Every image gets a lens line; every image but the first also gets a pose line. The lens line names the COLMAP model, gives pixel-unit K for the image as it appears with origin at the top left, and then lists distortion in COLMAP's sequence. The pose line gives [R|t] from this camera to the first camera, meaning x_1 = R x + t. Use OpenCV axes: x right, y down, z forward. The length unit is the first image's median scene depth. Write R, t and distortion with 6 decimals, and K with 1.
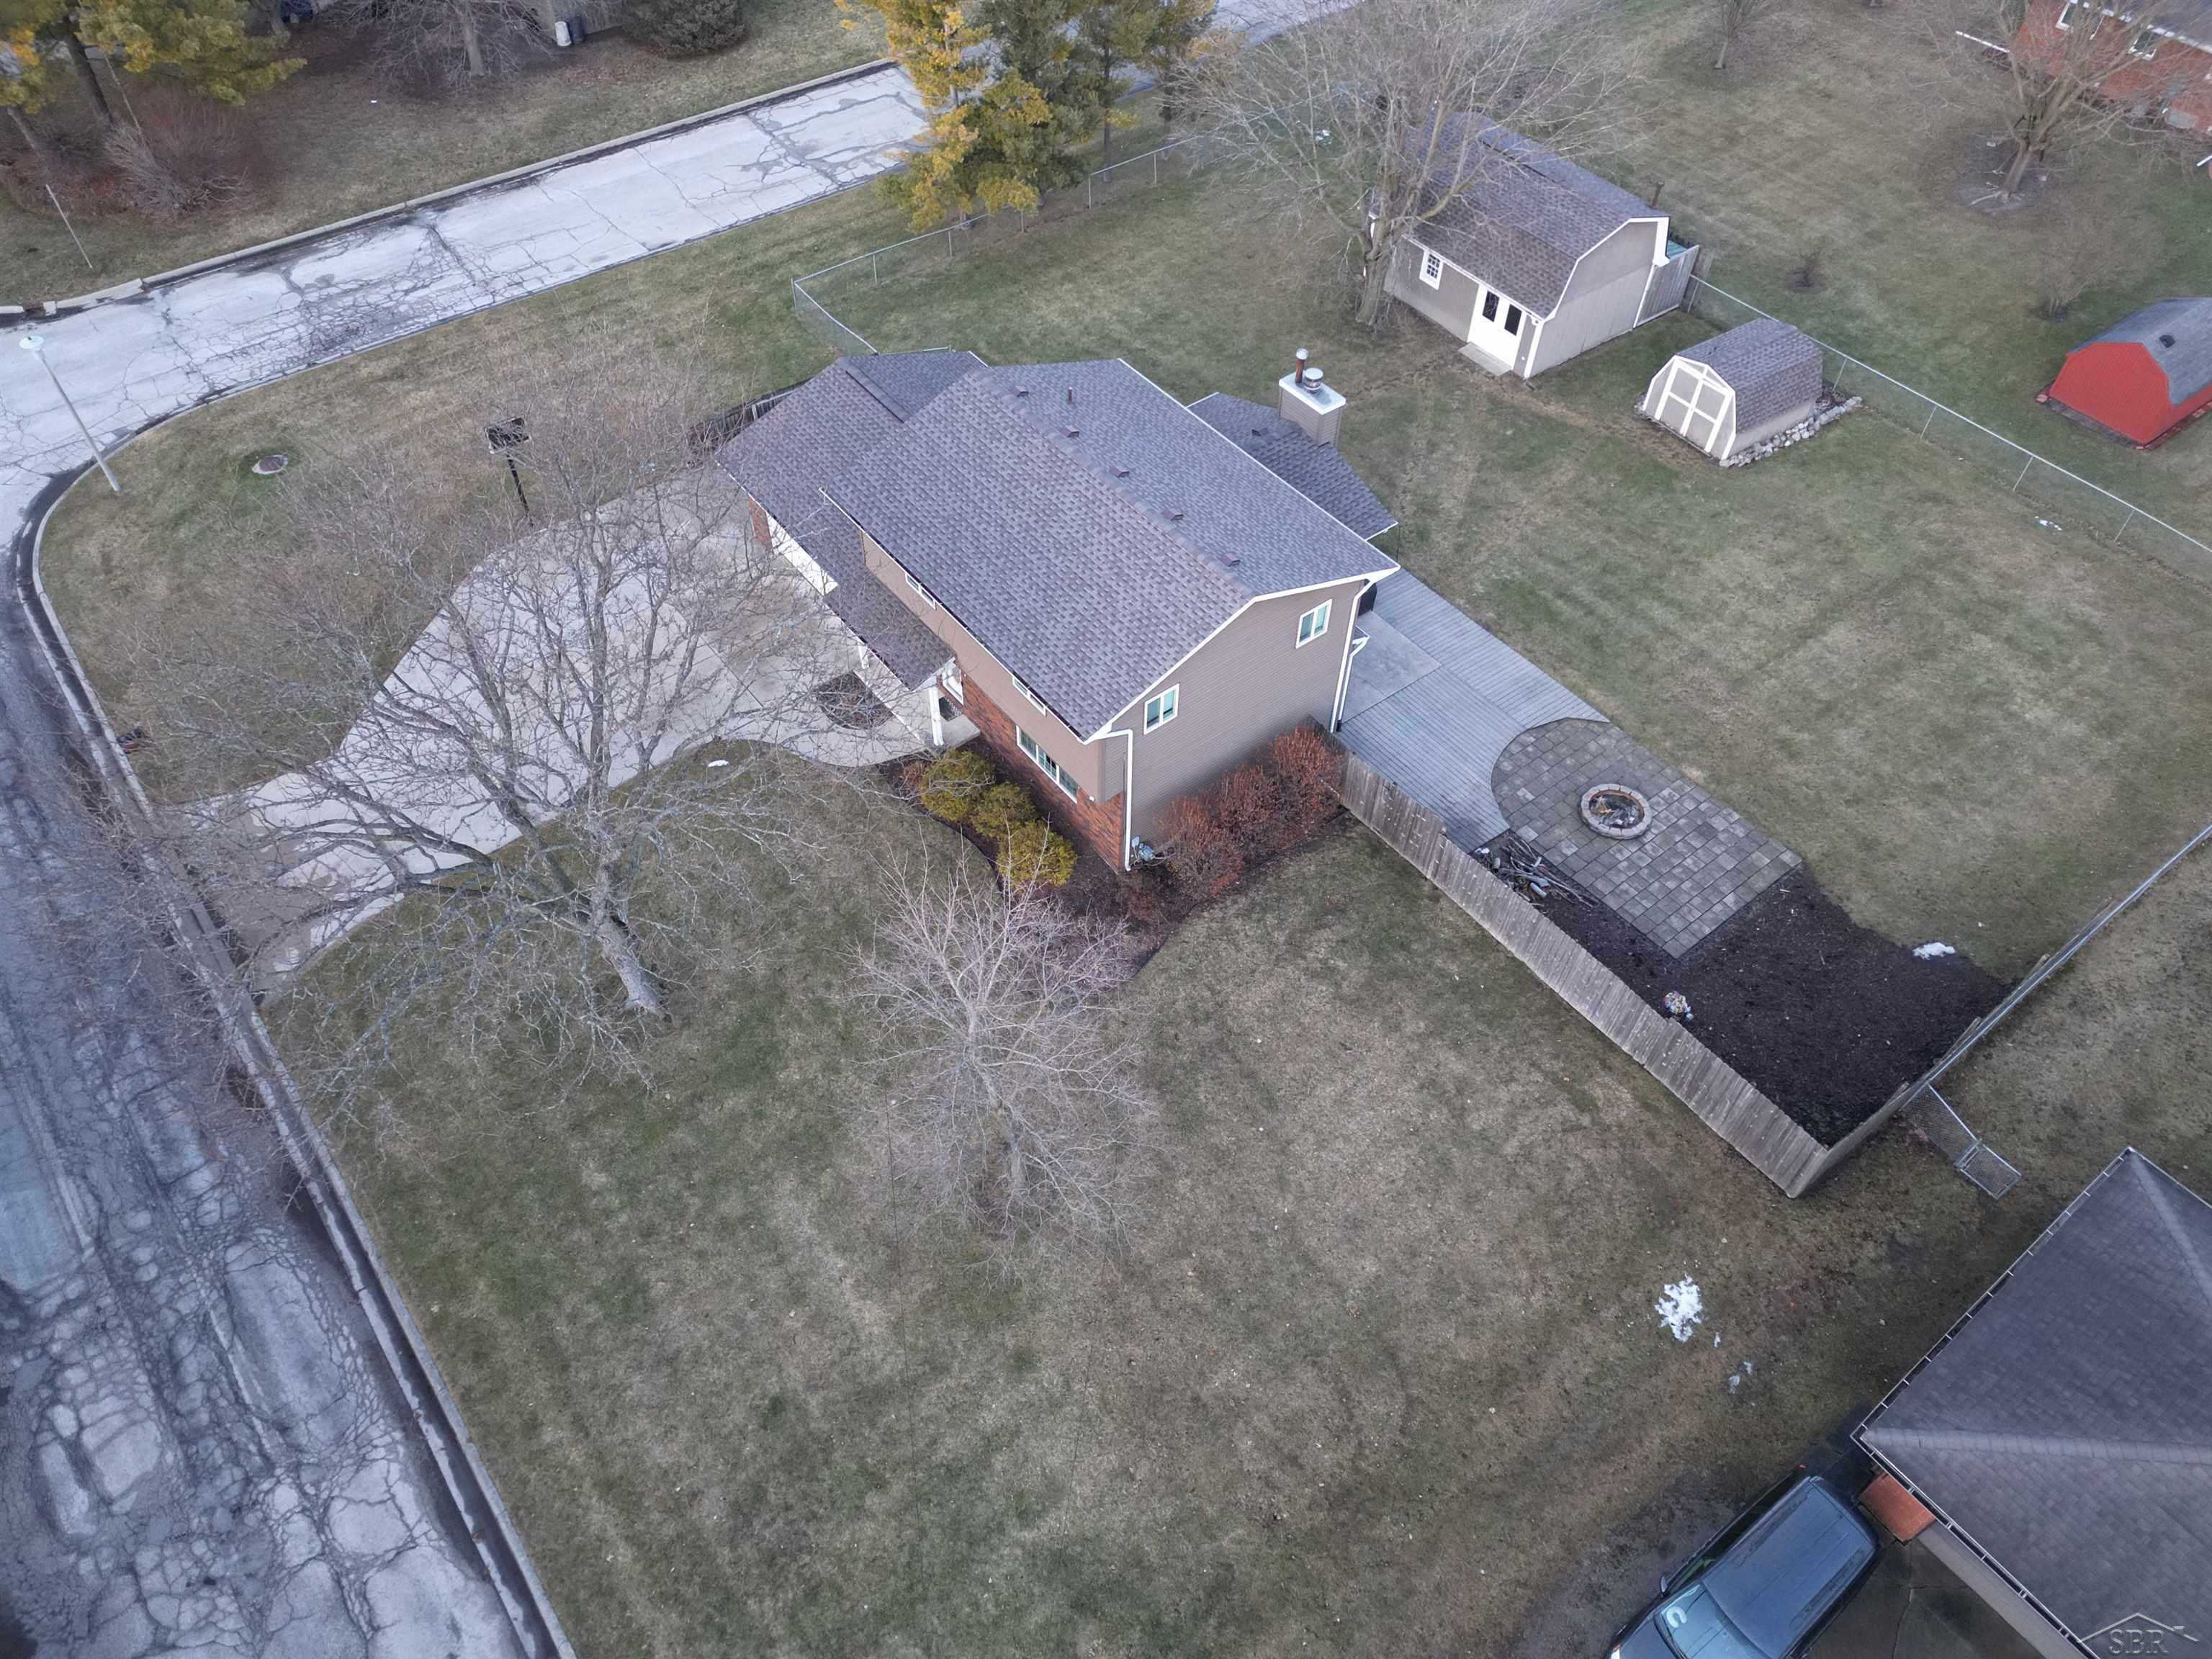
lens RADIAL K [[1540.3, 0, 1102.7], [0, 1540.3, 818.1], [0, 0, 1]] dist [0.071897, -0.060570]
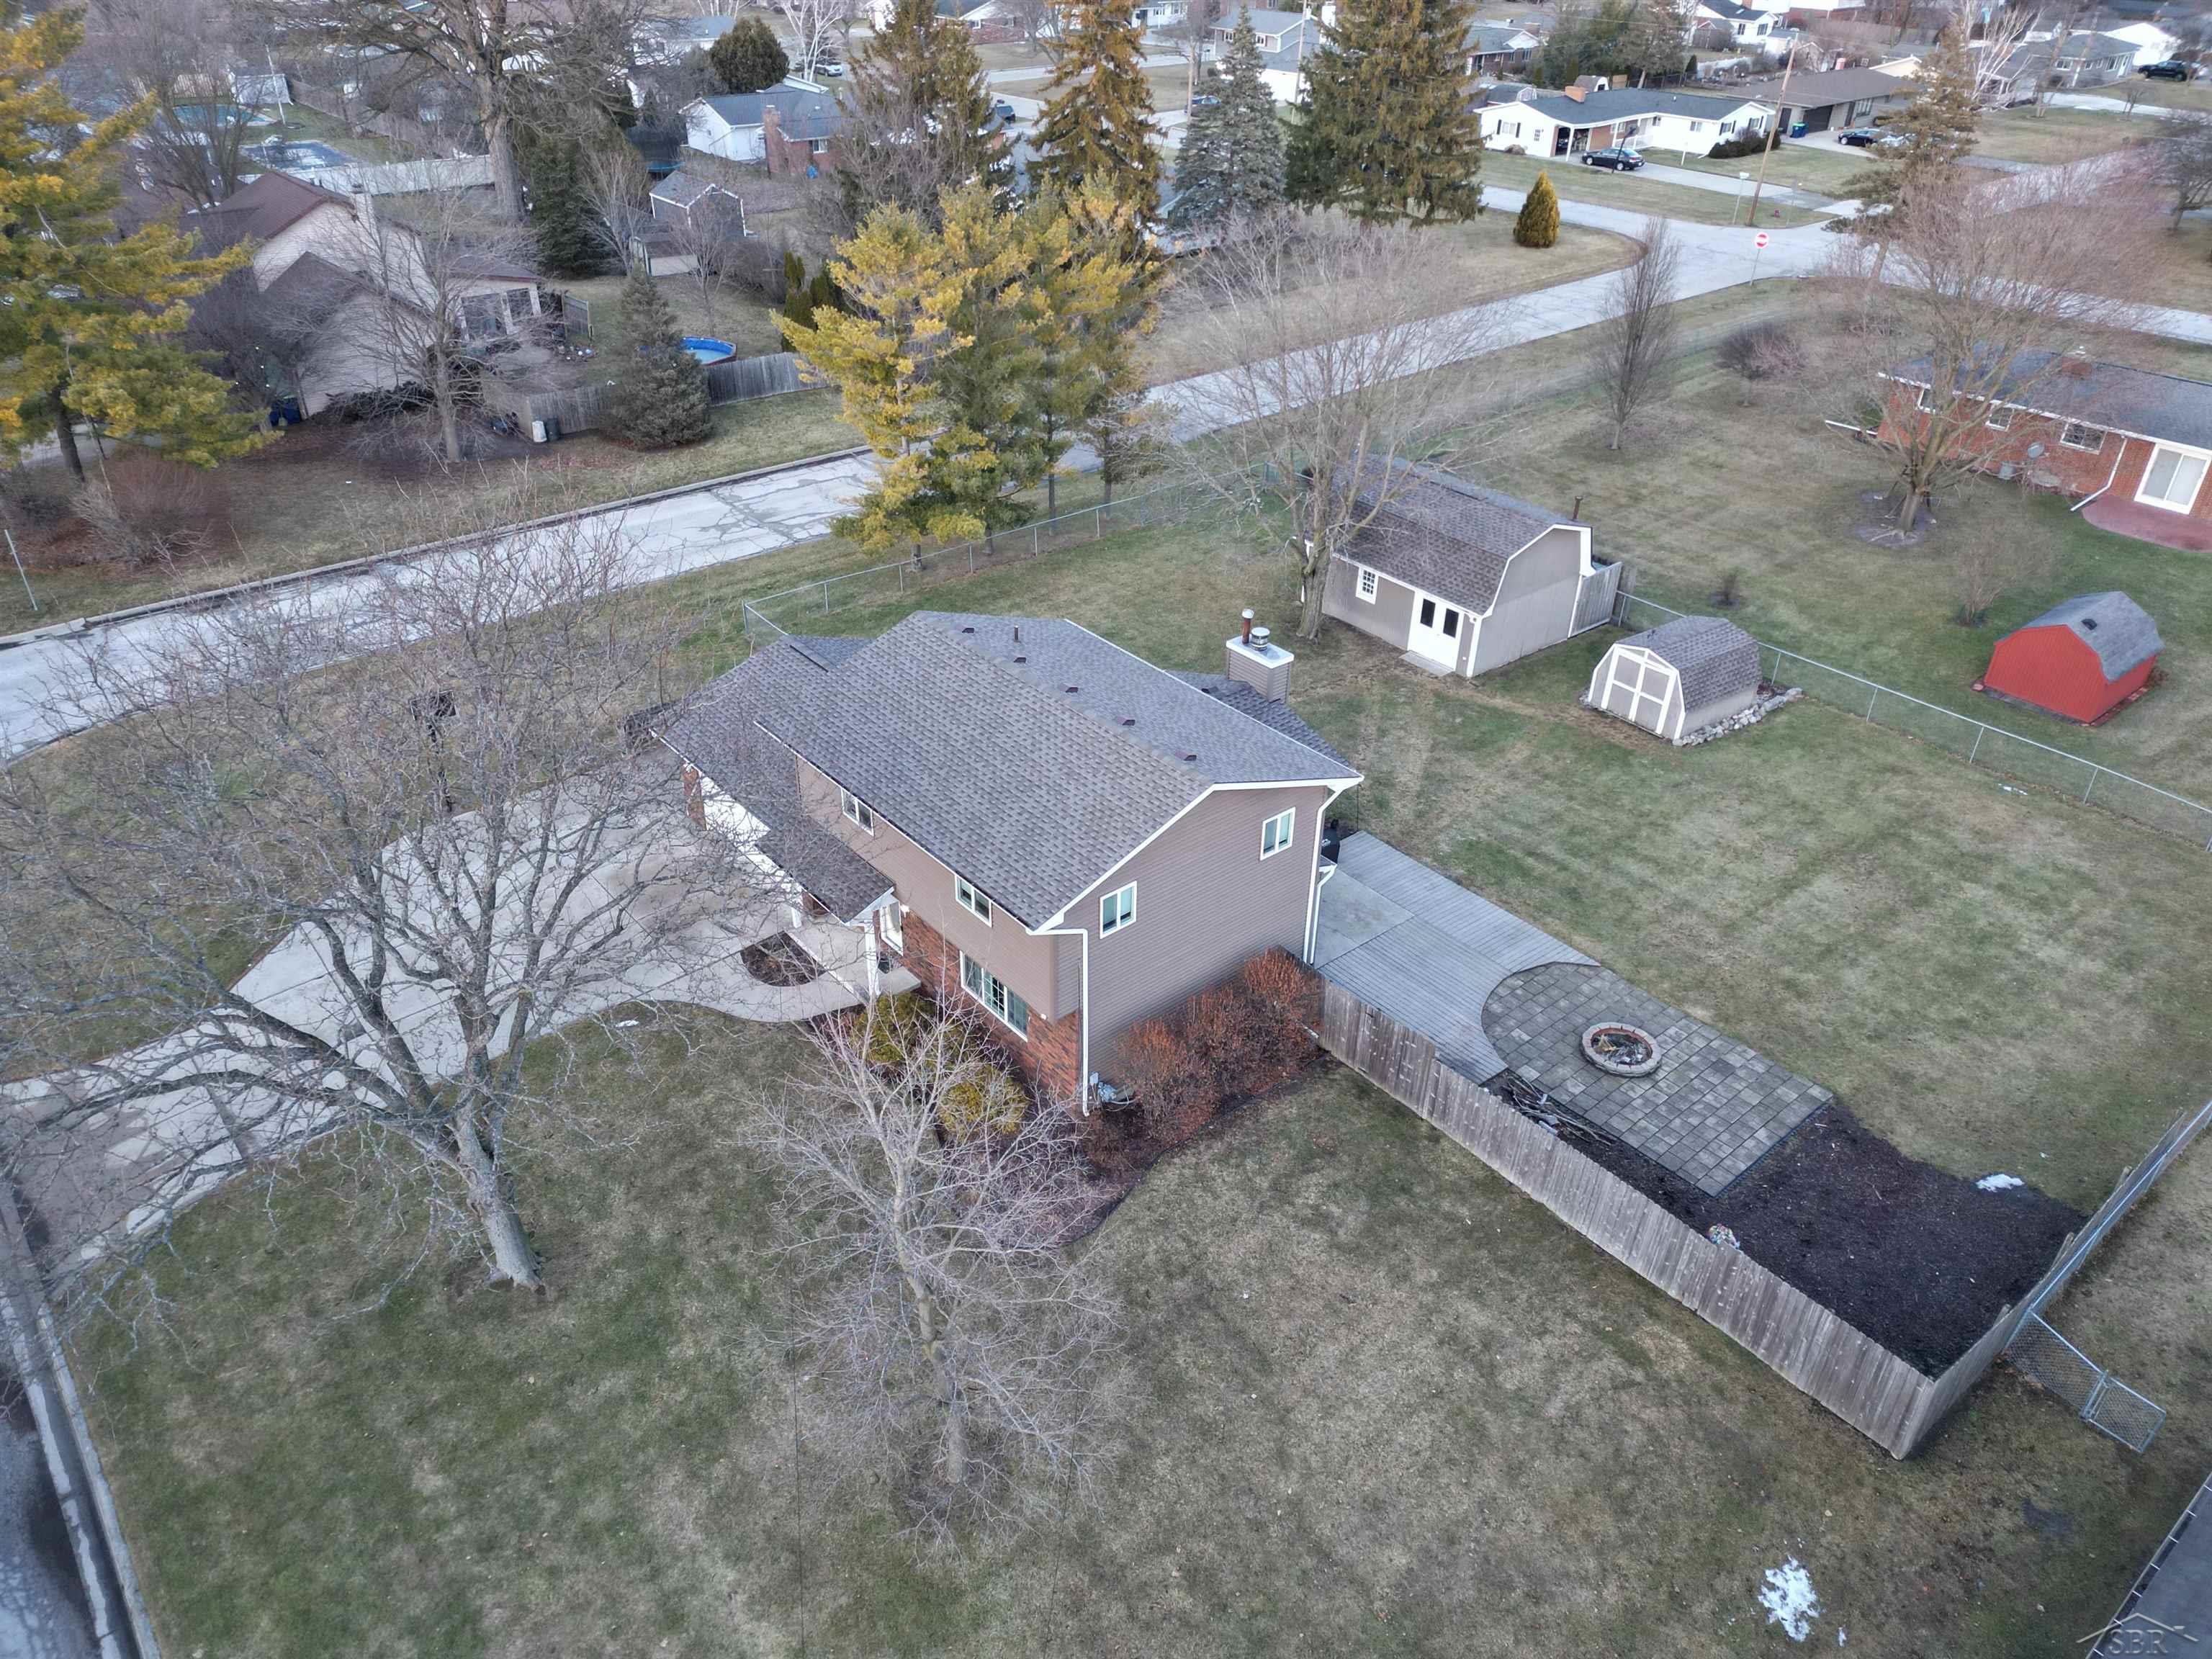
lens RADIAL K [[1540.3, 0, 1102.7], [0, 1540.3, 818.1], [0, 0, 1]] dist [0.071897, -0.060570]
pose [[0.999347, -0.017204, 0.031773, 0.000668], [0.025918, 0.954023, -0.298609, 0.127238], [-0.025175, 0.299238, 0.953846, 0.096560]]
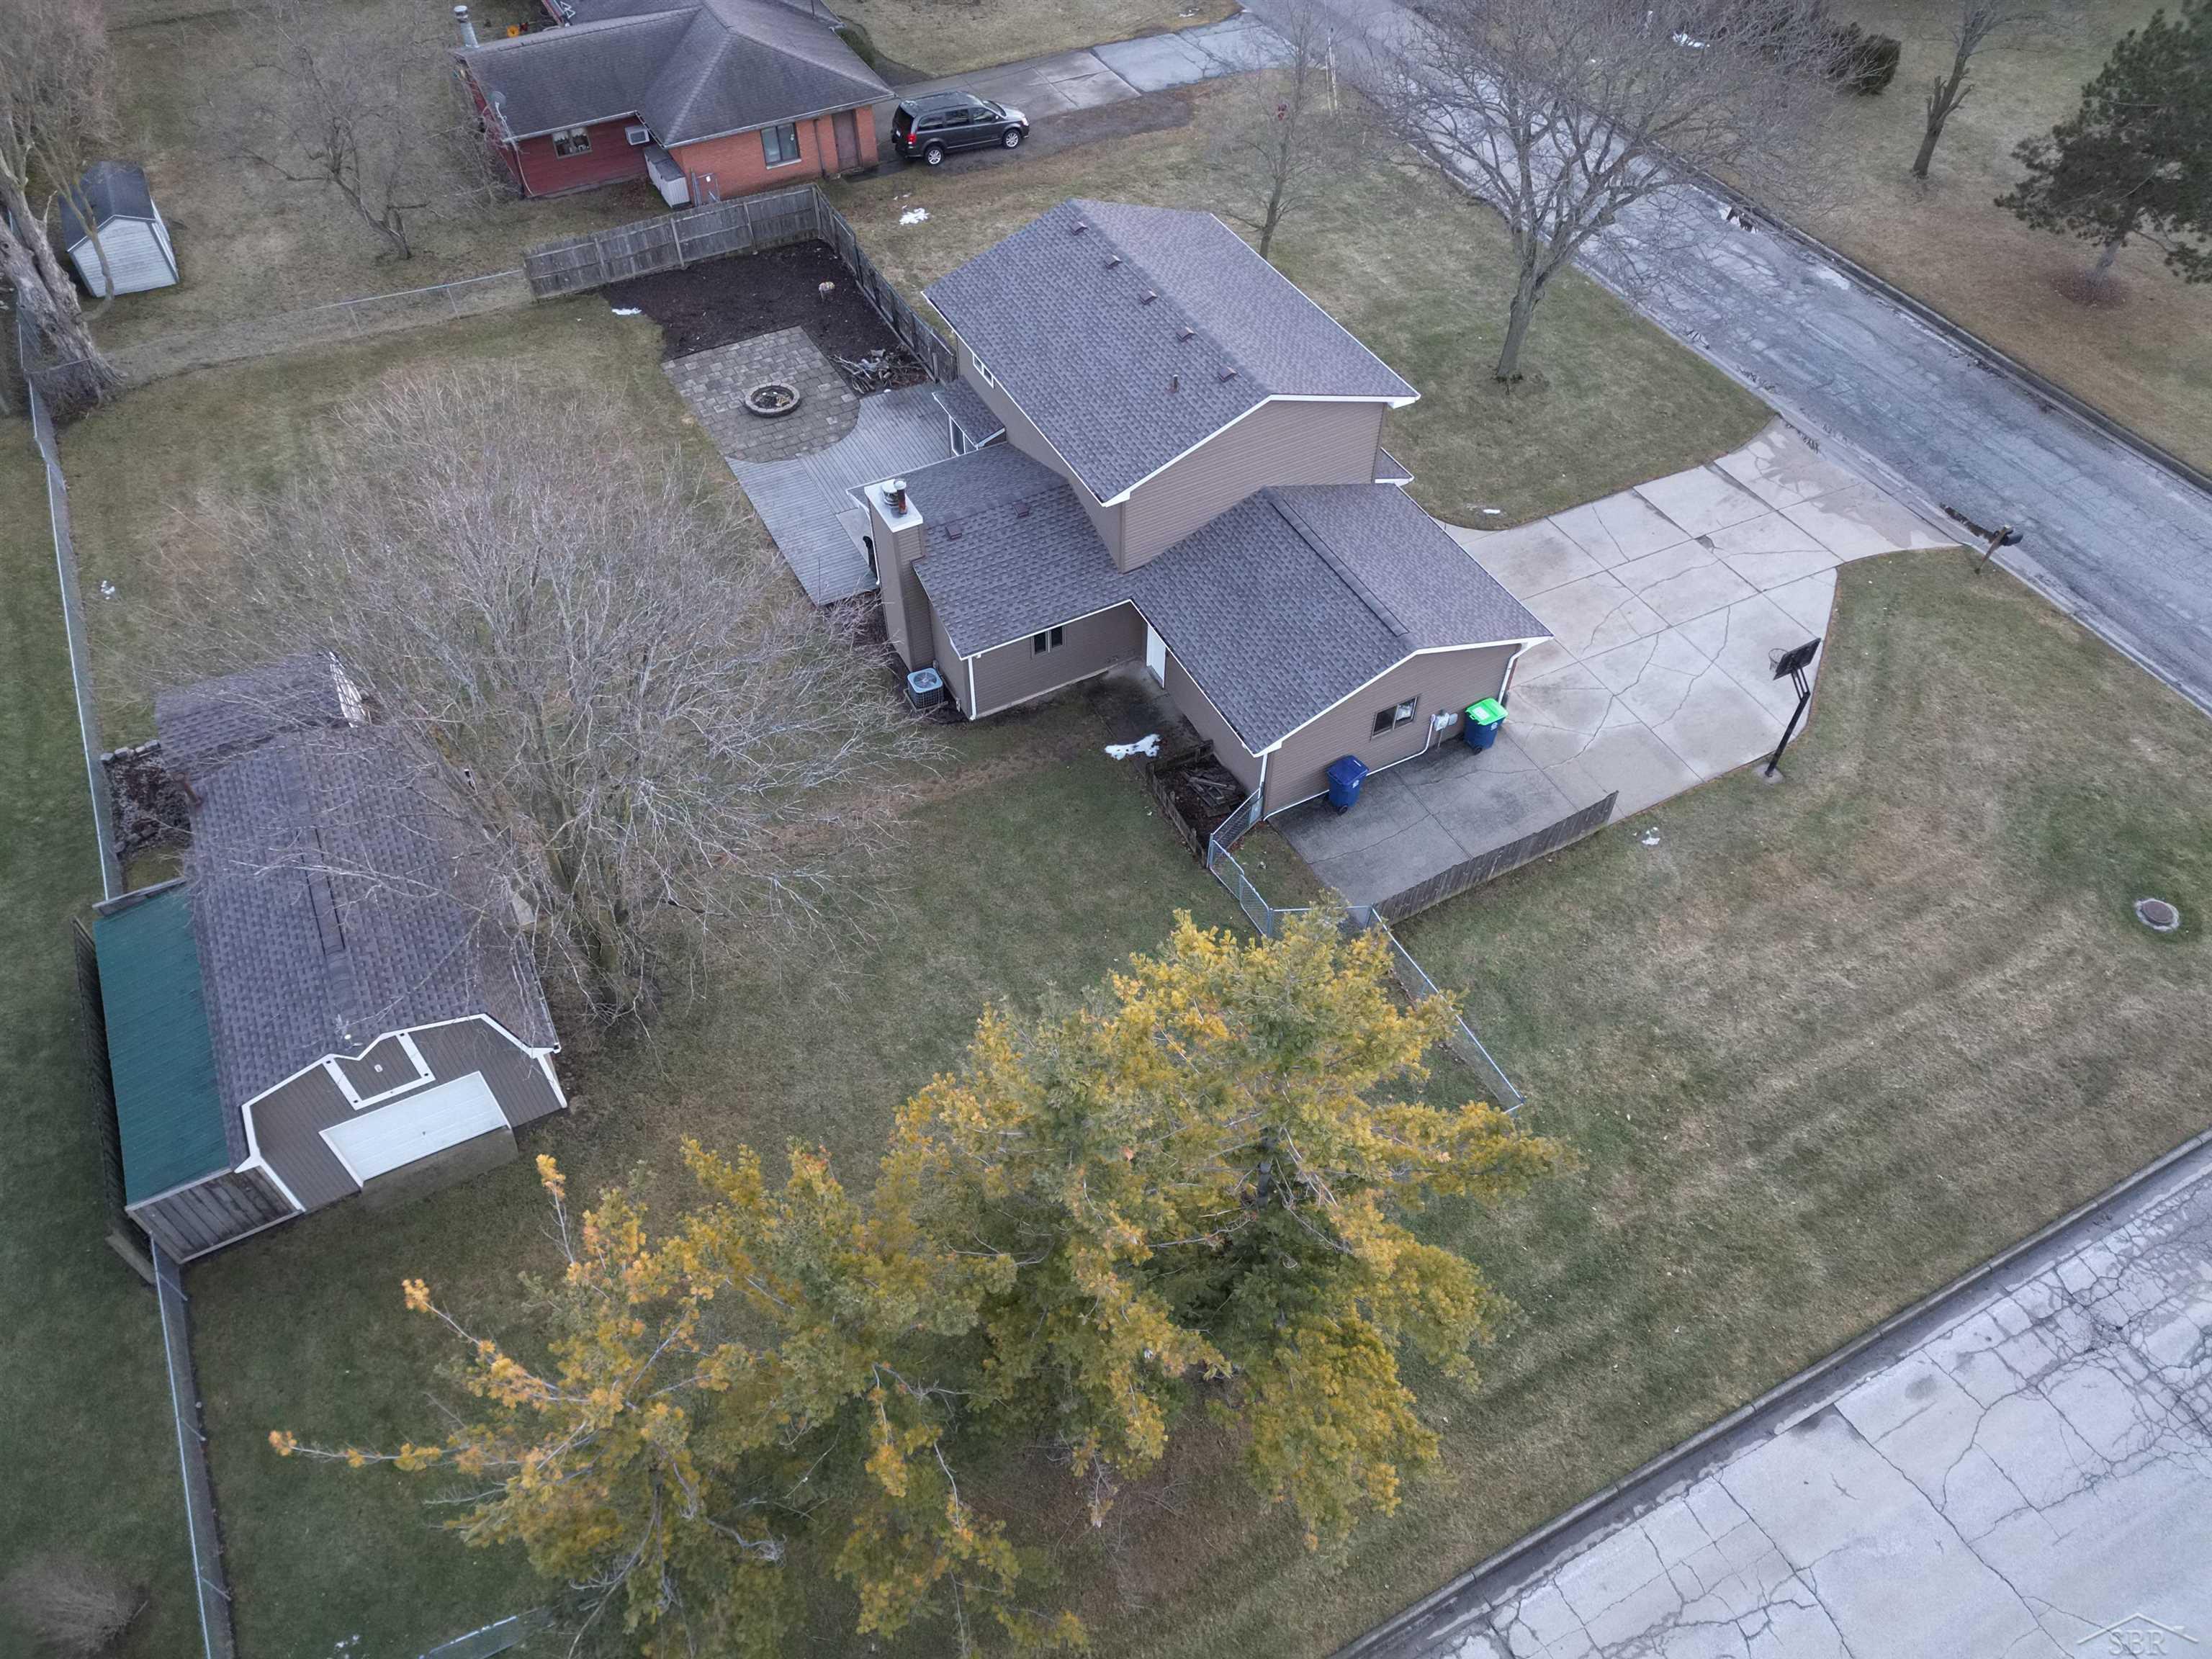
lens RADIAL K [[1538.8, 0, 1116.4], [0, 1538.8, 828.9], [0, 0, 1]] dist [0.073354, -0.079900]
pose [[-0.986316, -0.136843, 0.091946, -0.109768], [0.111945, -0.146474, 0.982860, -1.242850], [-0.121030, 0.979704, 0.159788, 1.080308]]
